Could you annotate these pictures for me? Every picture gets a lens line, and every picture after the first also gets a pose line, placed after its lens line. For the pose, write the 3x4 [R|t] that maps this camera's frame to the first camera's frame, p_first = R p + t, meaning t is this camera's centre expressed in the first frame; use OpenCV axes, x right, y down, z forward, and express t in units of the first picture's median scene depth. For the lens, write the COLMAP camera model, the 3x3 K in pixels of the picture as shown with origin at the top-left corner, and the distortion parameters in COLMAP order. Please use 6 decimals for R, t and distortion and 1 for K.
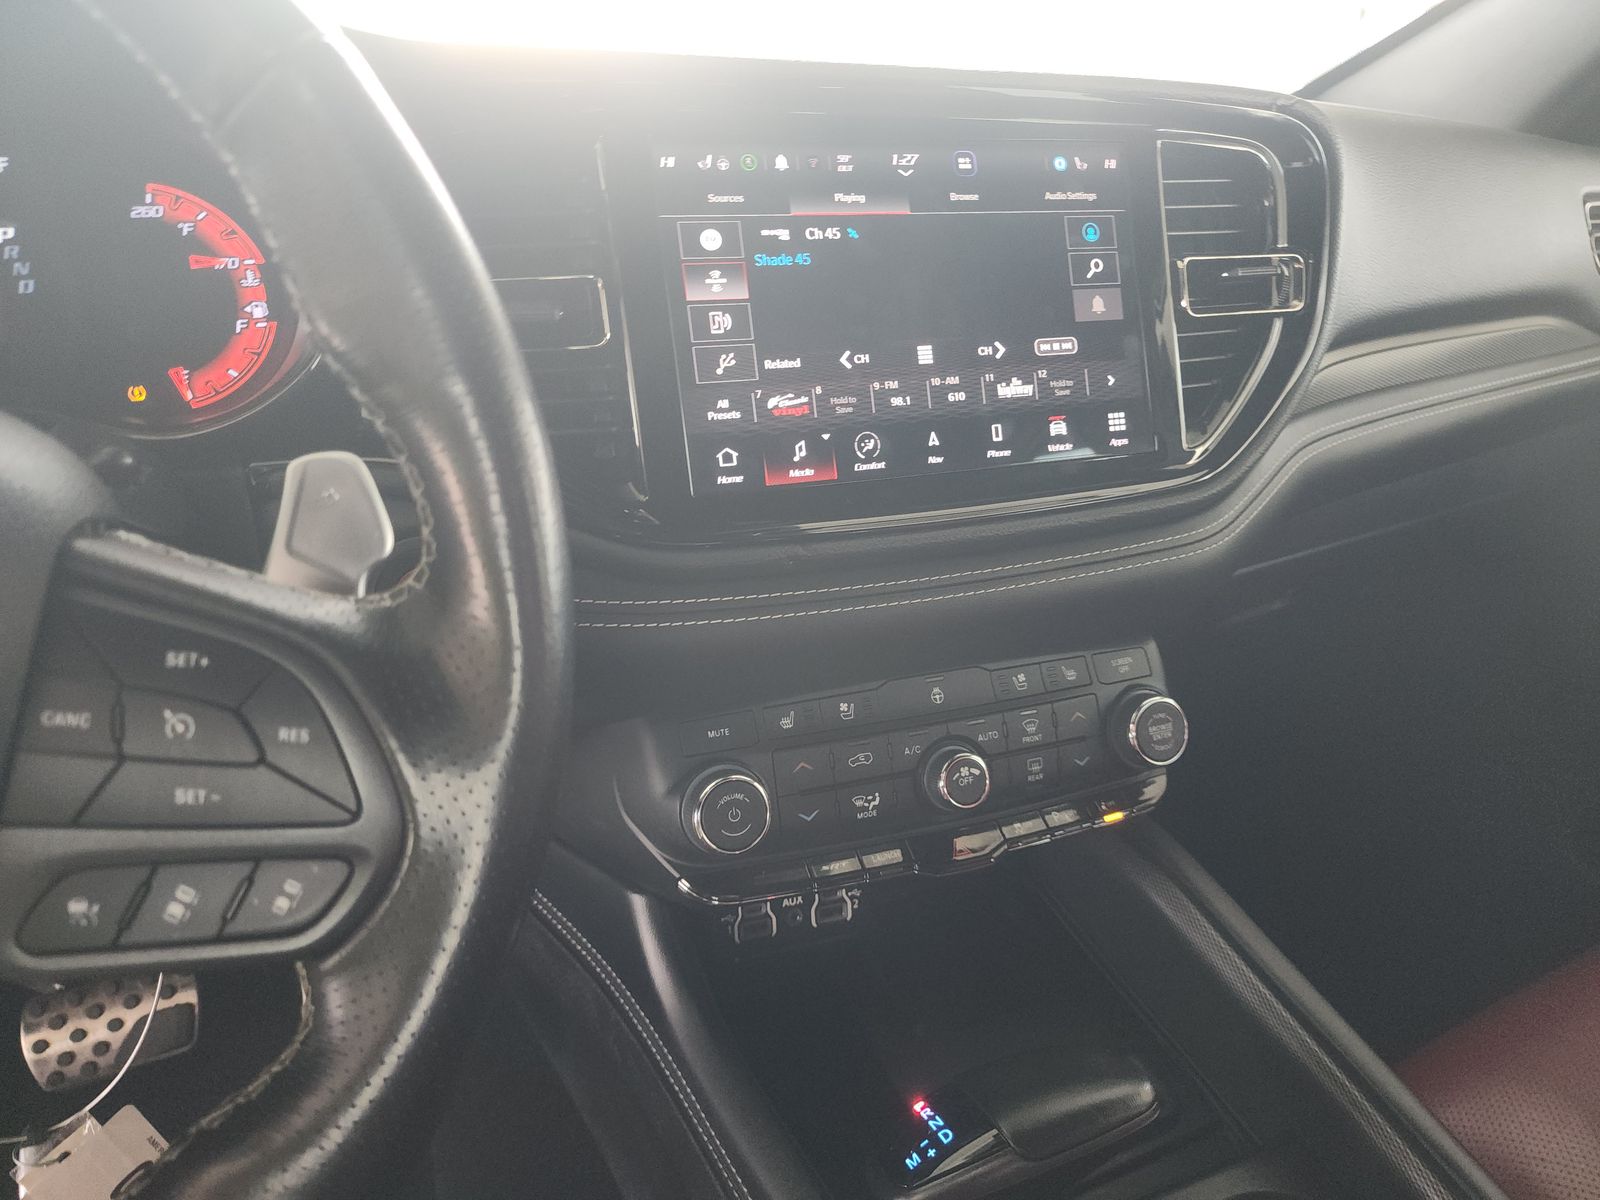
lens RADIAL K [[1080.1, 0, 786.0], [0, 1080.1, 602.4], [0, 0, 1]] dist [0.021717, -0.006935]
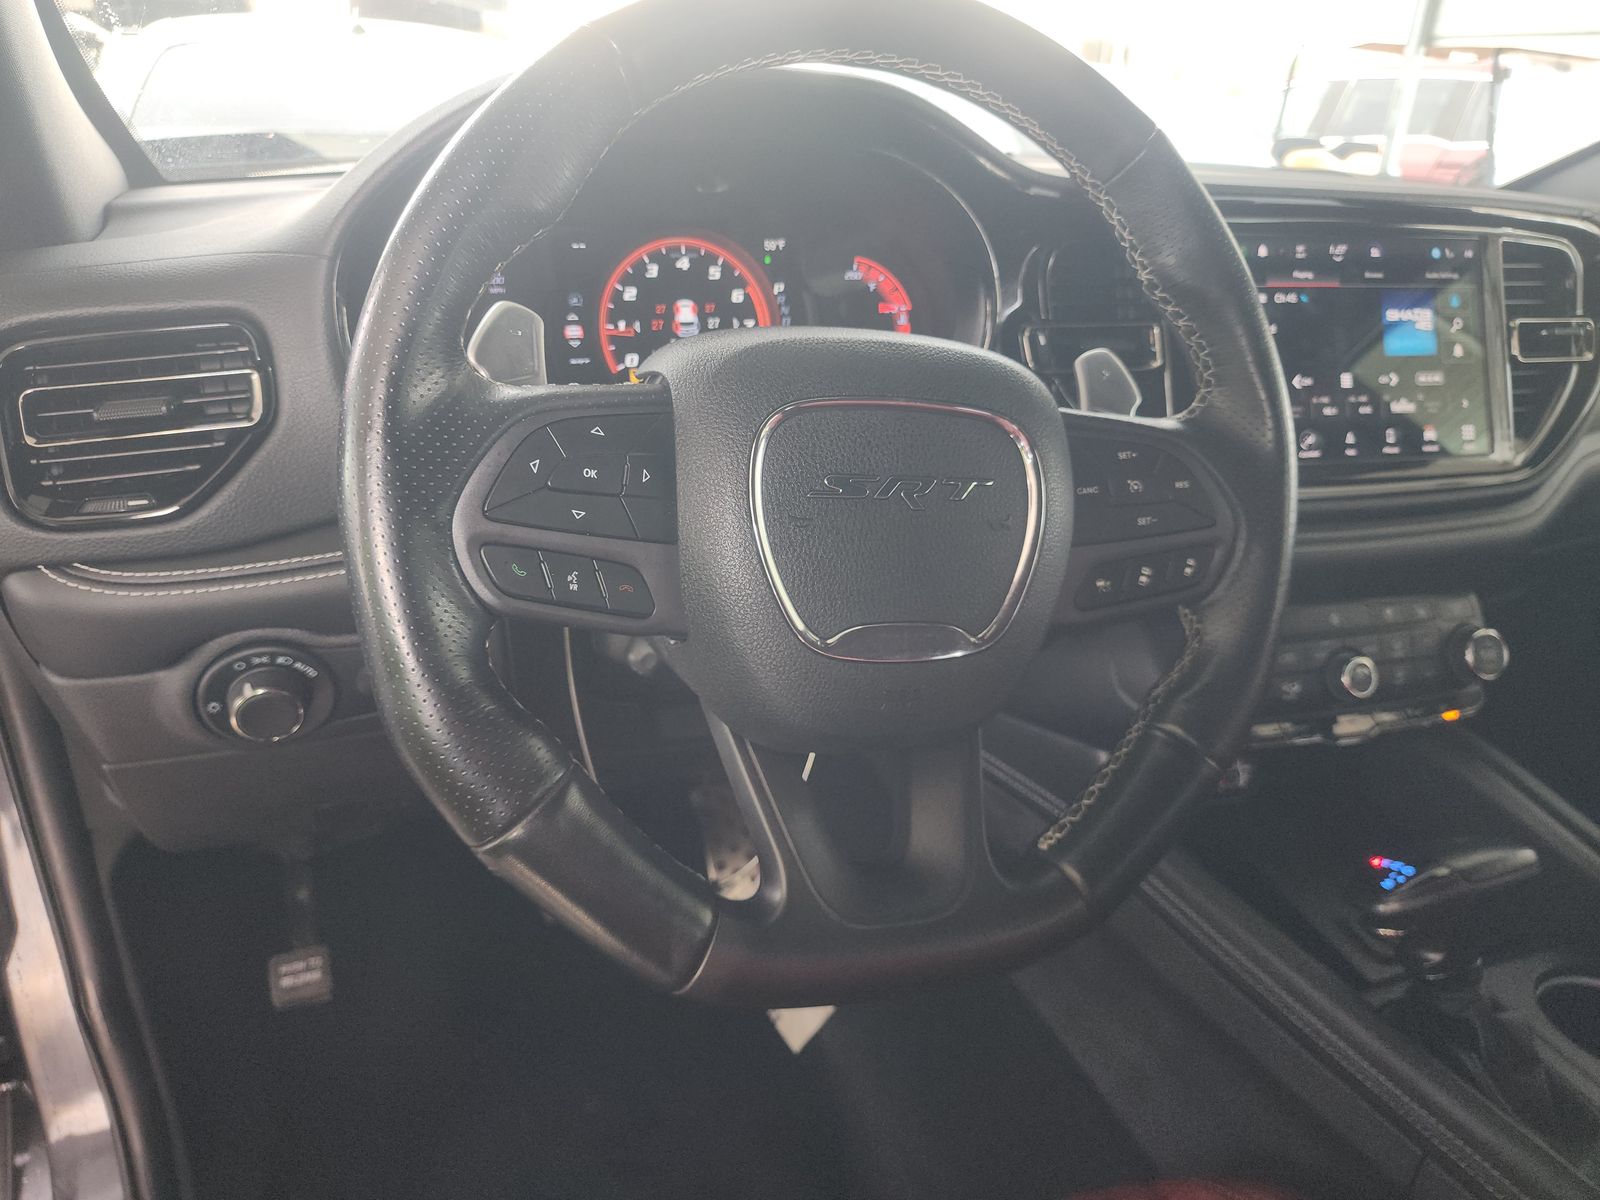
lens RADIAL K [[1080.1, 0, 810.2], [0, 1080.1, 608.9], [0, 0, 1]] dist [0.021717, -0.006935]
pose [[0.998439, 0.038470, -0.040491, -0.525197], [-0.039895, 0.998591, -0.034981, 0.160081], [0.039089, 0.036542, 0.998567, -0.486975]]
